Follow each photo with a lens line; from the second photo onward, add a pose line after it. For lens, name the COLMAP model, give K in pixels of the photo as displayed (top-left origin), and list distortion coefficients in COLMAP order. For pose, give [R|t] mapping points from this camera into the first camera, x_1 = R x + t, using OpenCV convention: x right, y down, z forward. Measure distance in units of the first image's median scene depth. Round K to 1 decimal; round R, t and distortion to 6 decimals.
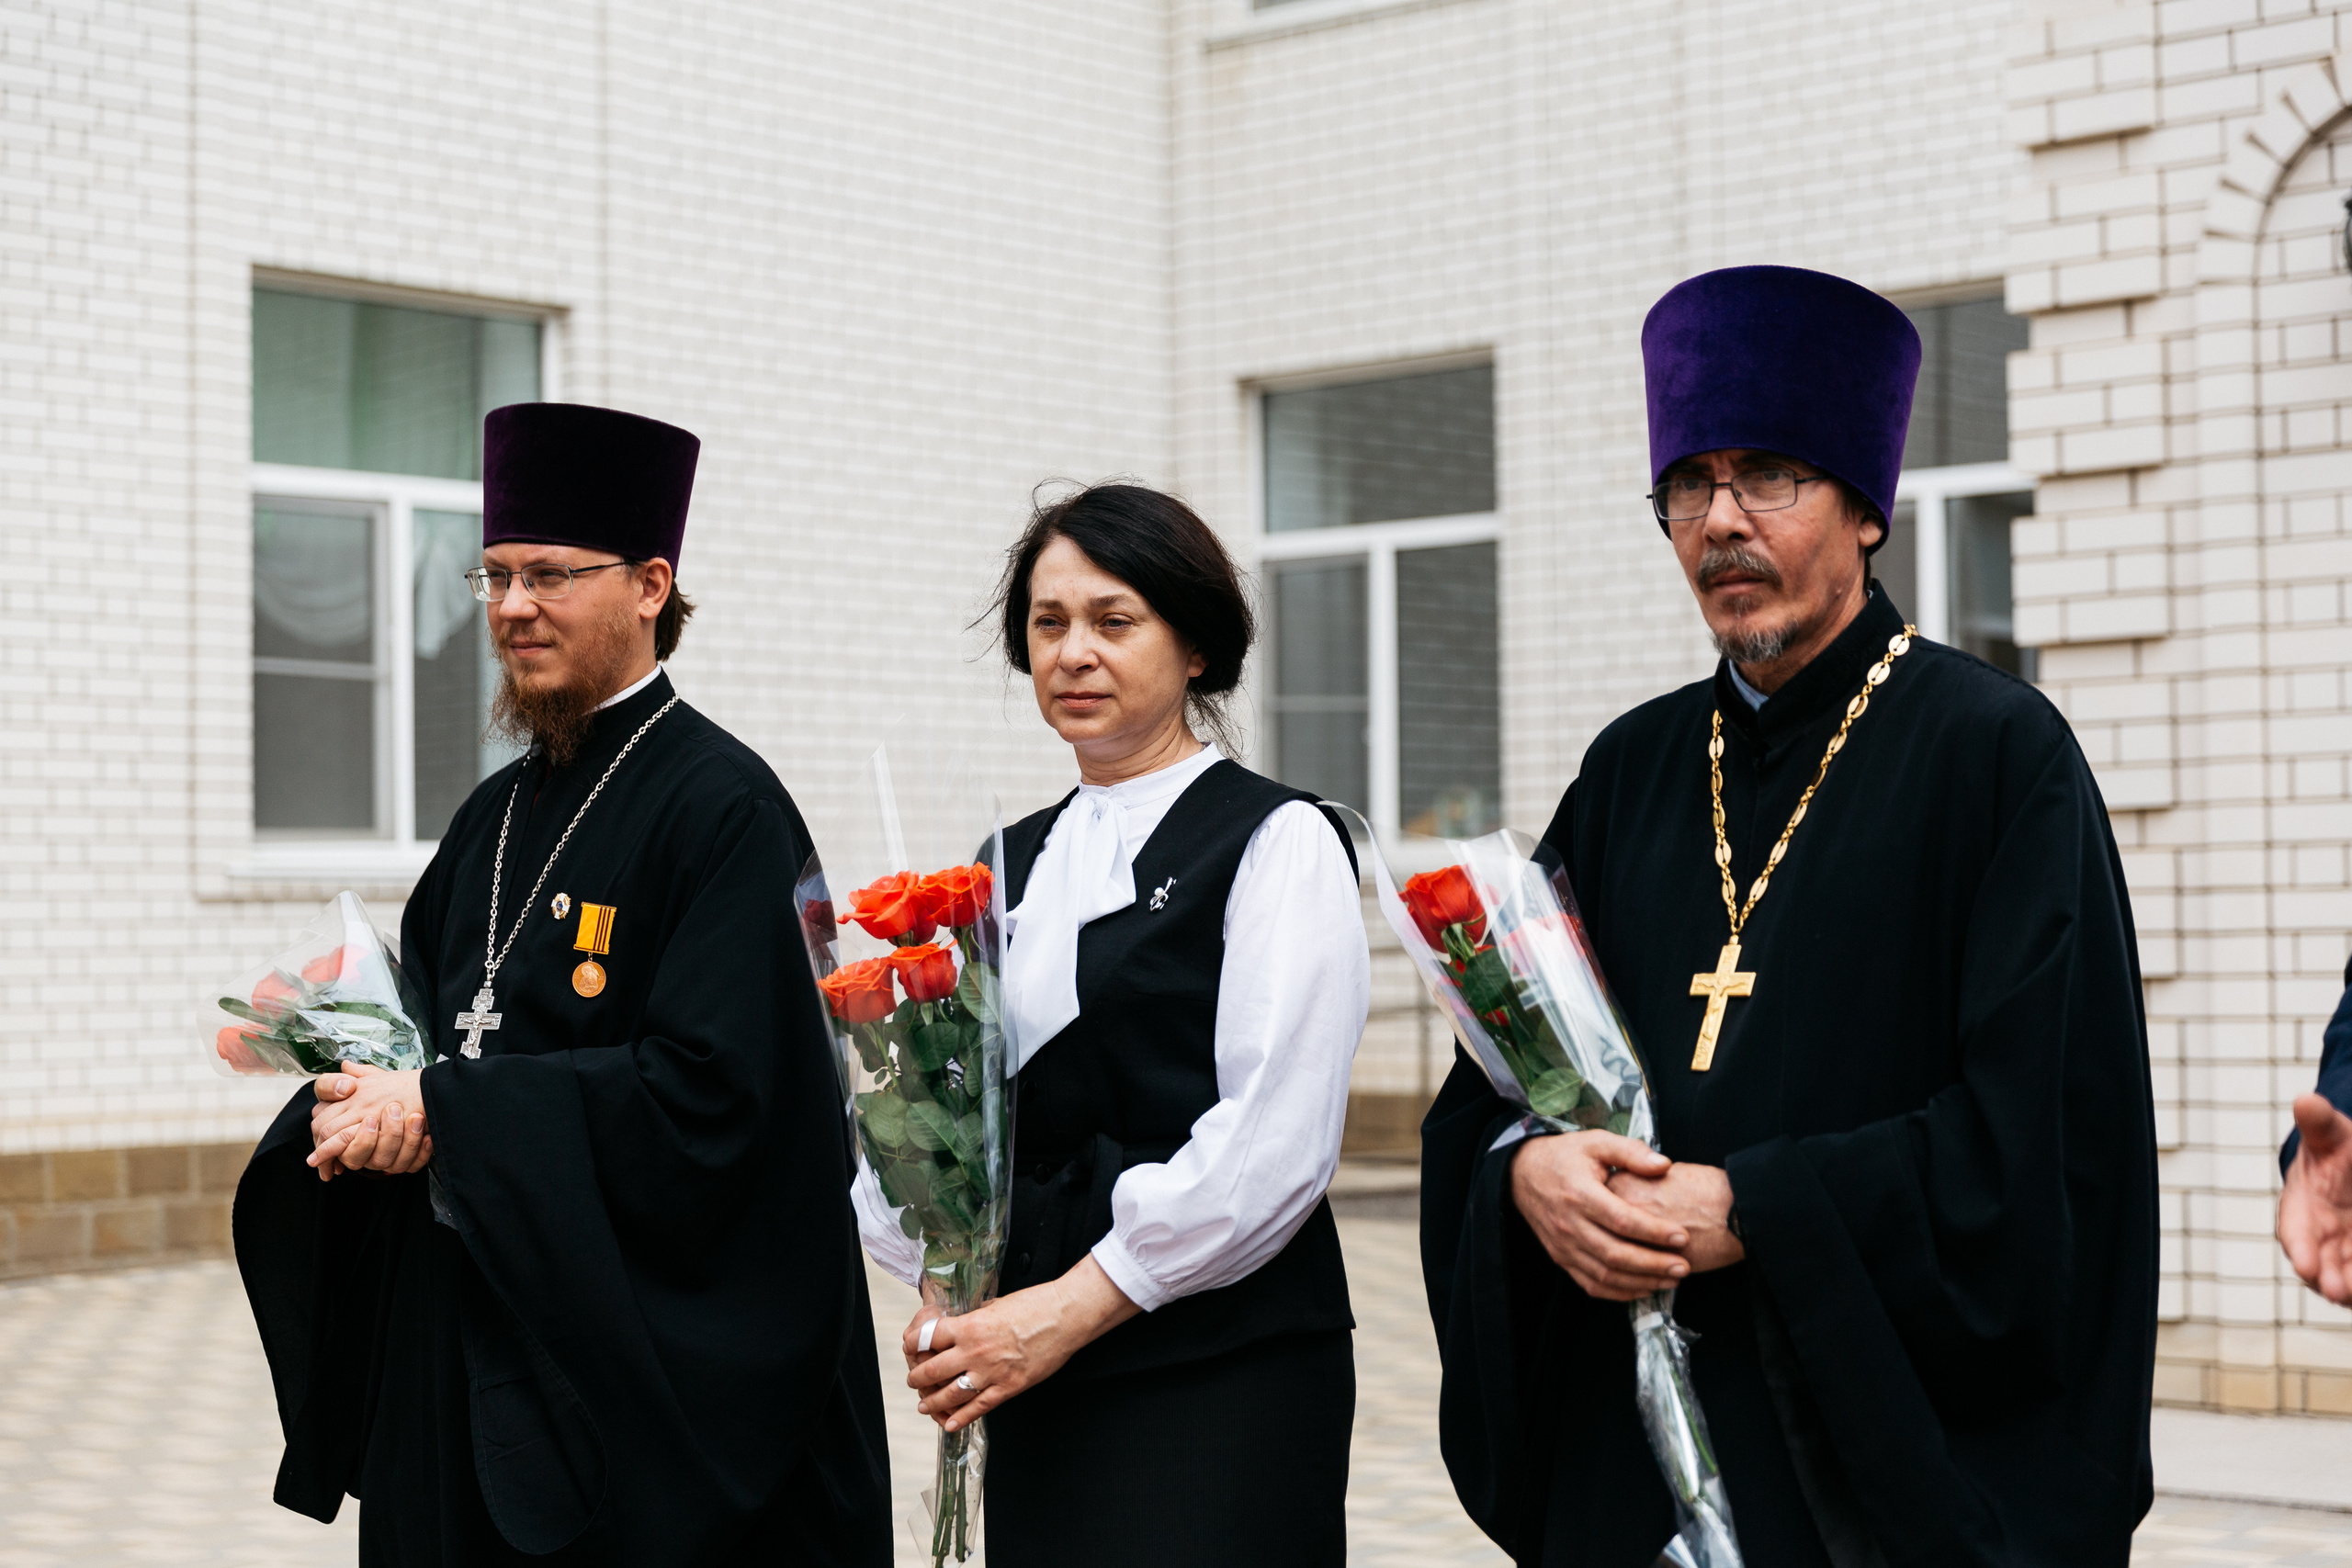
lens RADIAL K [[4071.1, 0, 1176.0], [0, 4071.1, 784.0], [0, 0, 1]] dist [-0.001545, -0.032779]
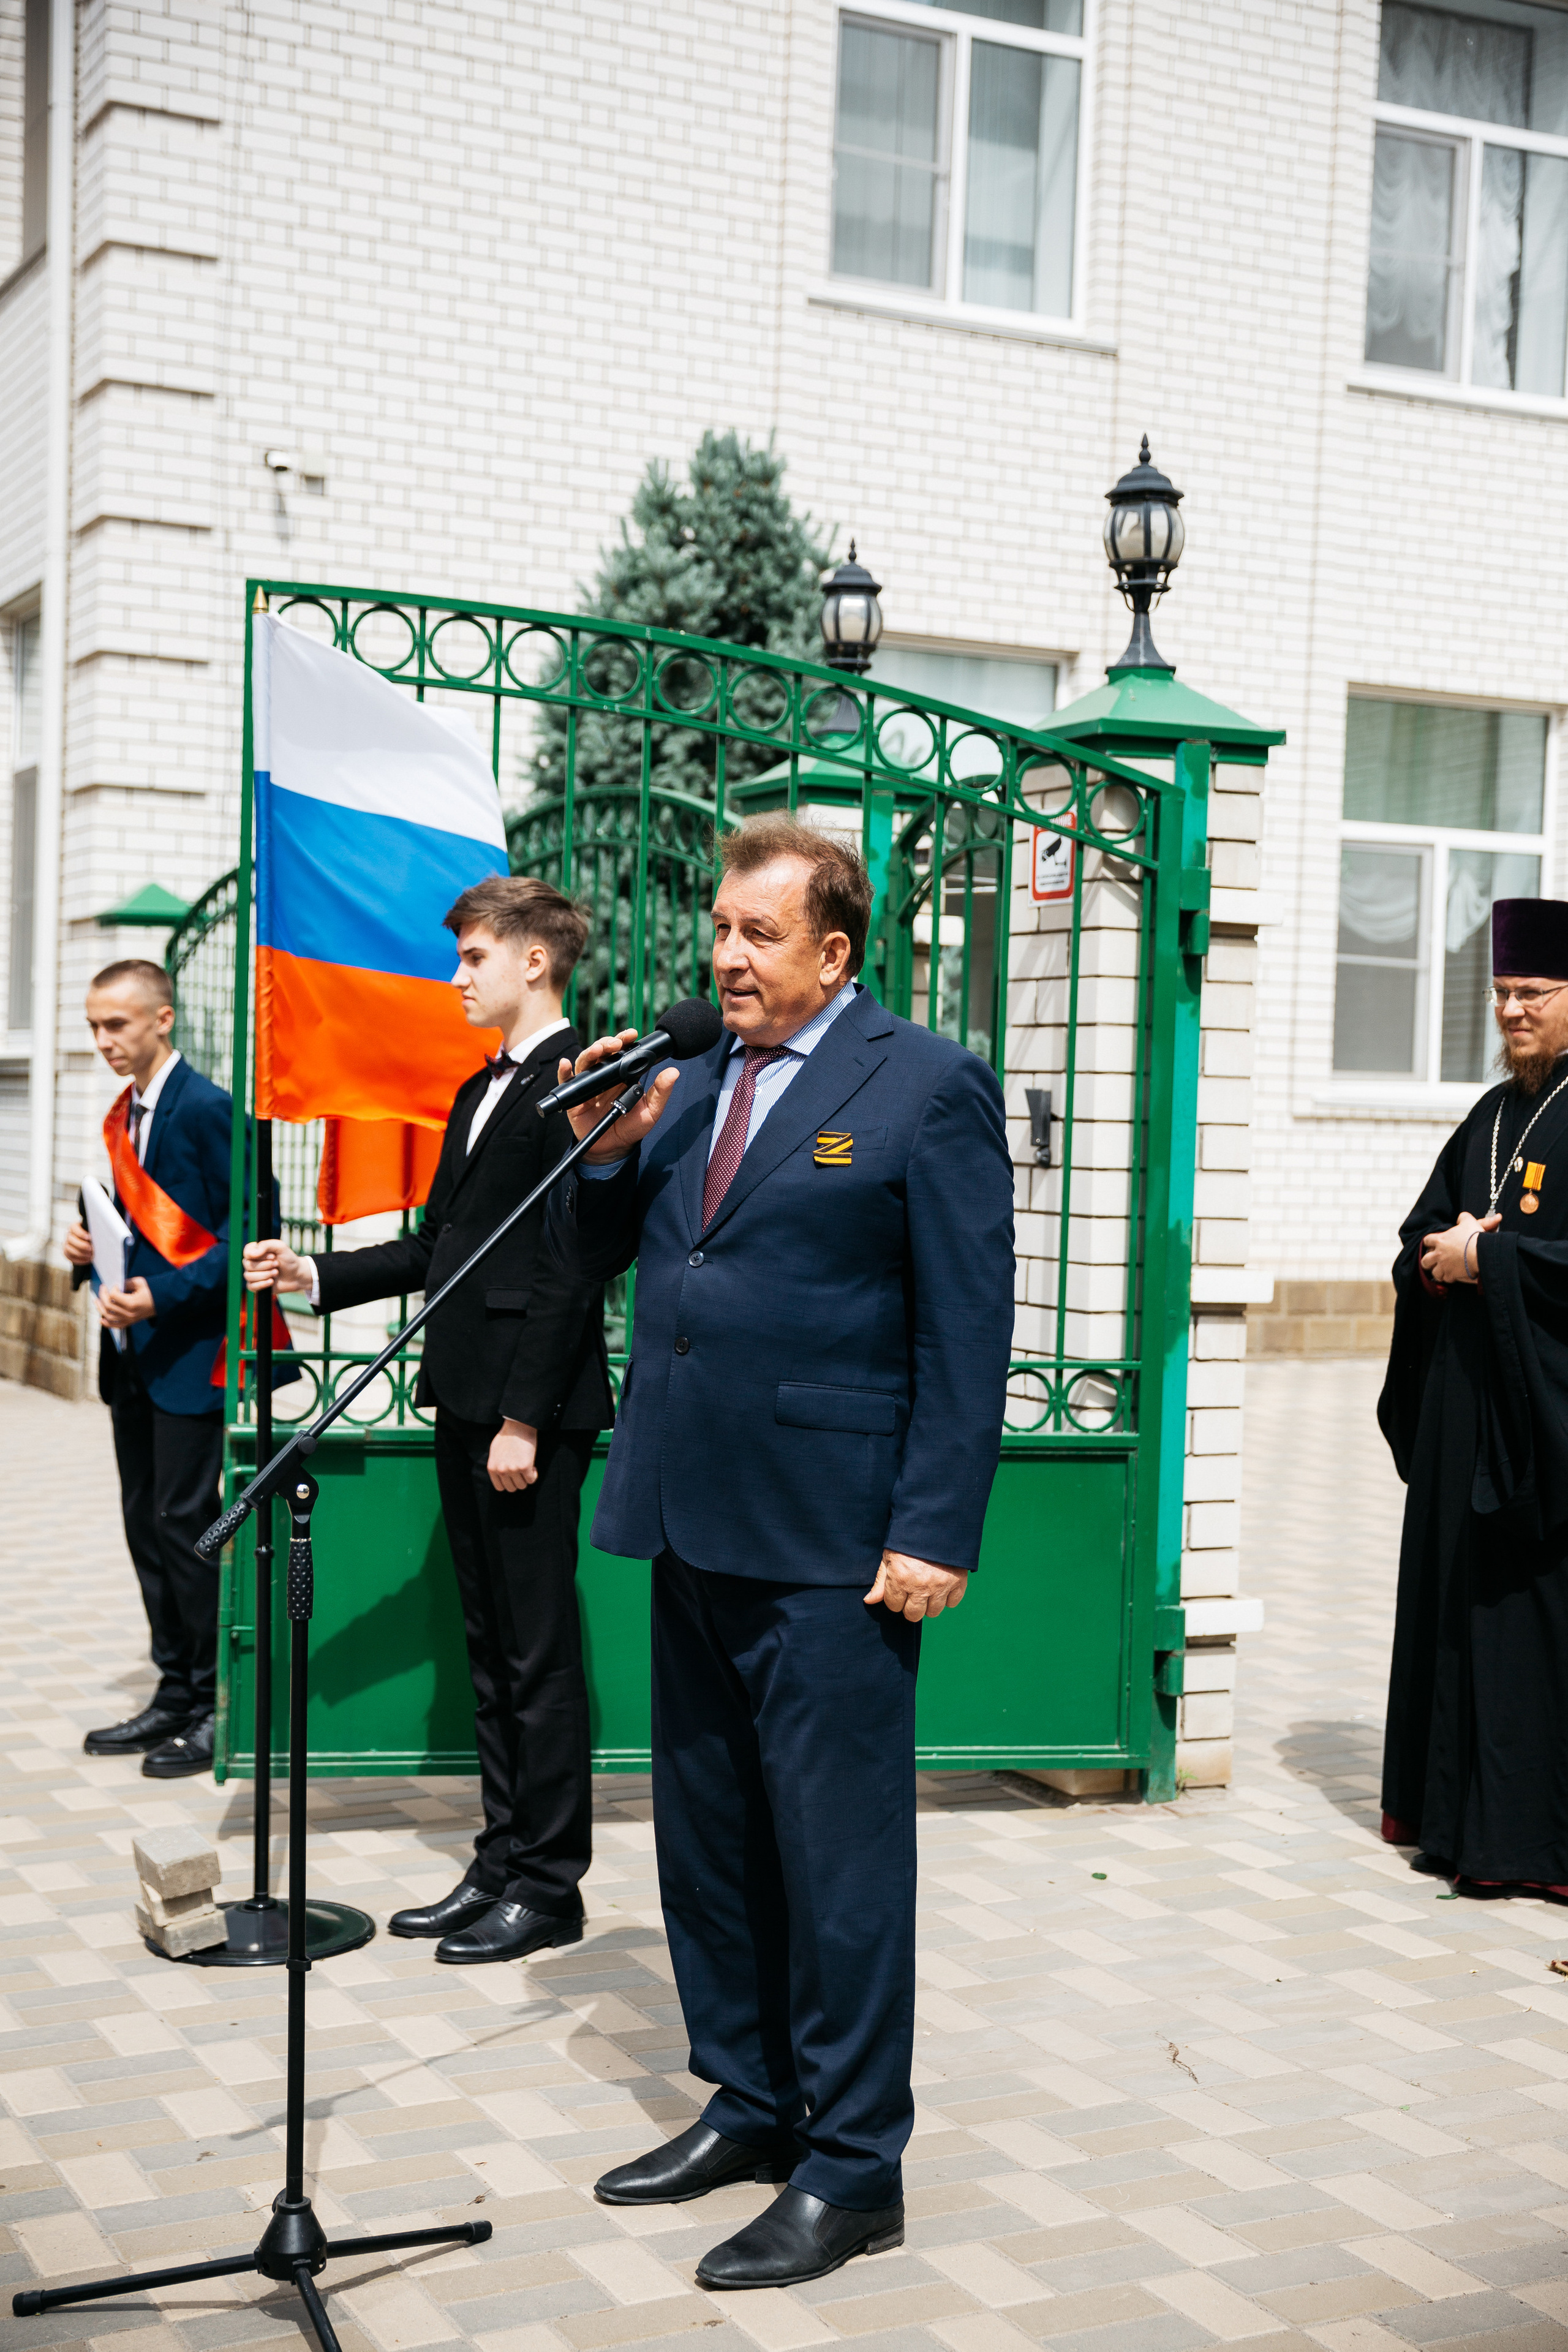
lens RADIAL K [[3100.1, 0, 784.0], [0, 3100.1, 1176.0], [0, 0, 1]] dist [0.101078, -0.027130]
pose [[0.930263, 0.048423, -0.363683, -0.001022], [-0.029054, 0.997862, 0.058545, -0.017552], [0.365741, -0.043896, 0.929681, -0.189736]]
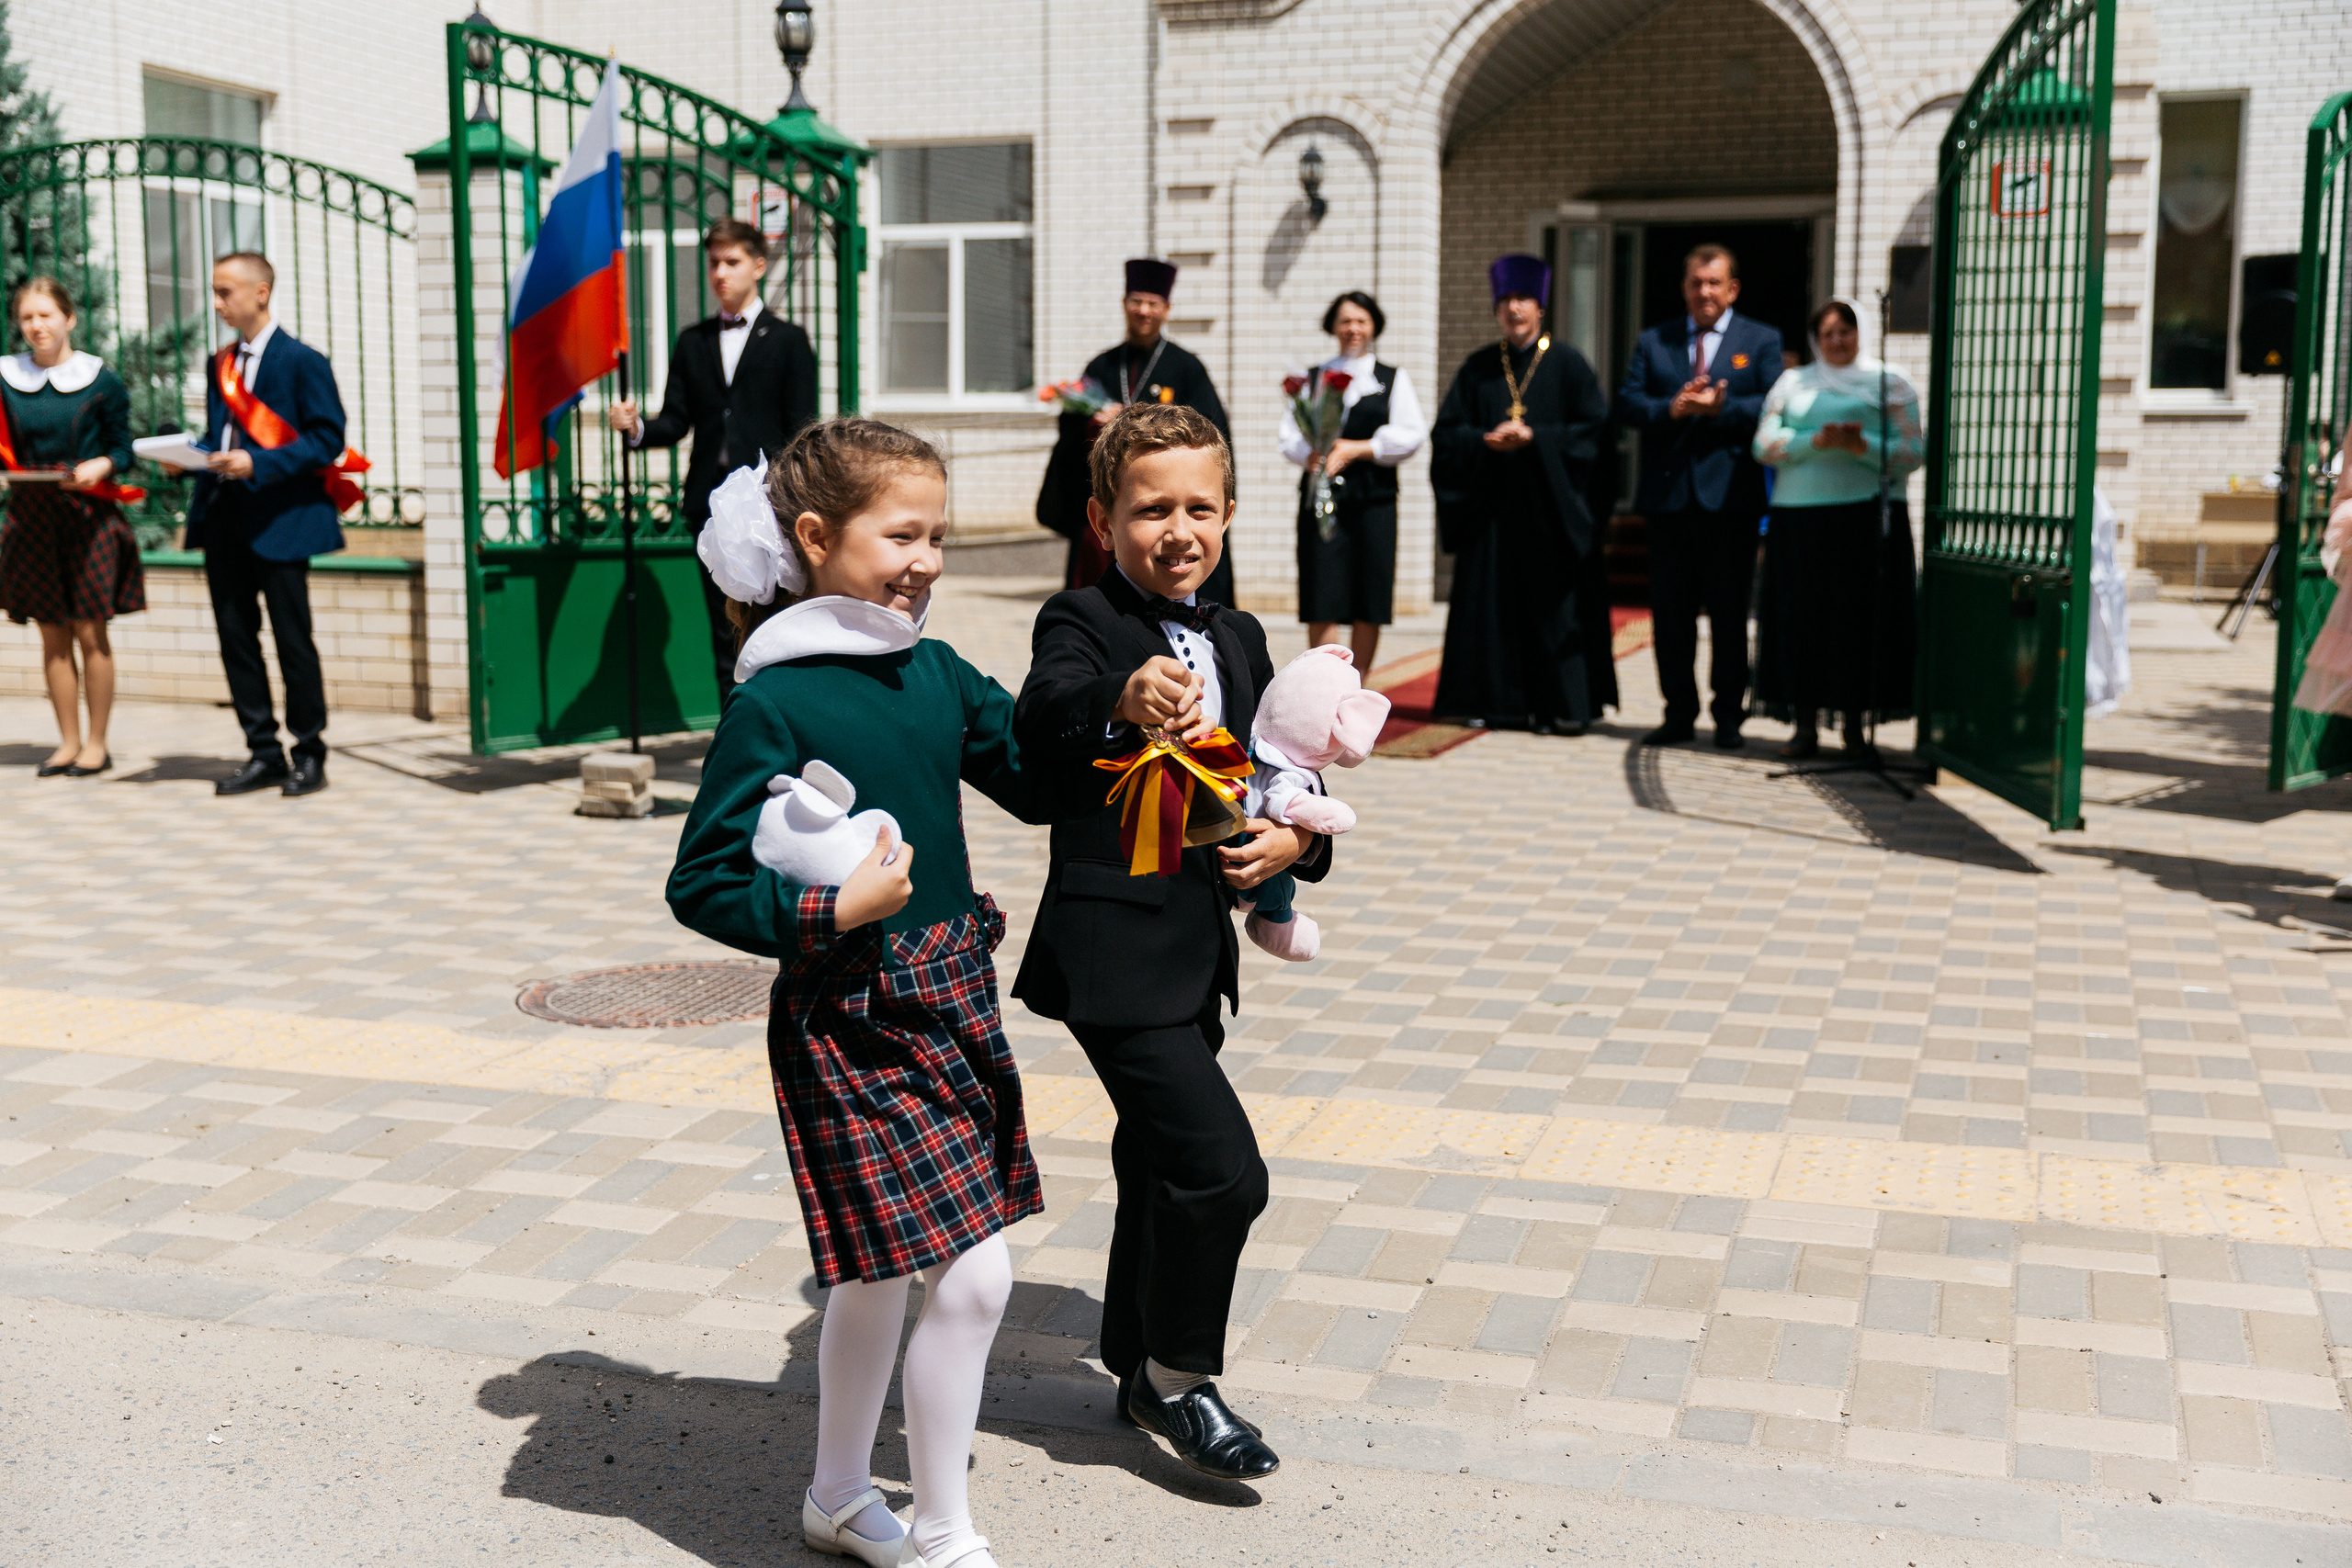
lens RADIAL K [[2613.0, 0, 1185.3], [0, 2613.0, 814.8], [0, 0, 1]] dist [0.010975, 0.016222]
pose [[0.908966, -0.034388, 0.415449, -0.485128], [-0.033832, 0.987219, 0.155735, 0.017866], [-0.415495, -0.155613, 0.896186, -0.549915]]
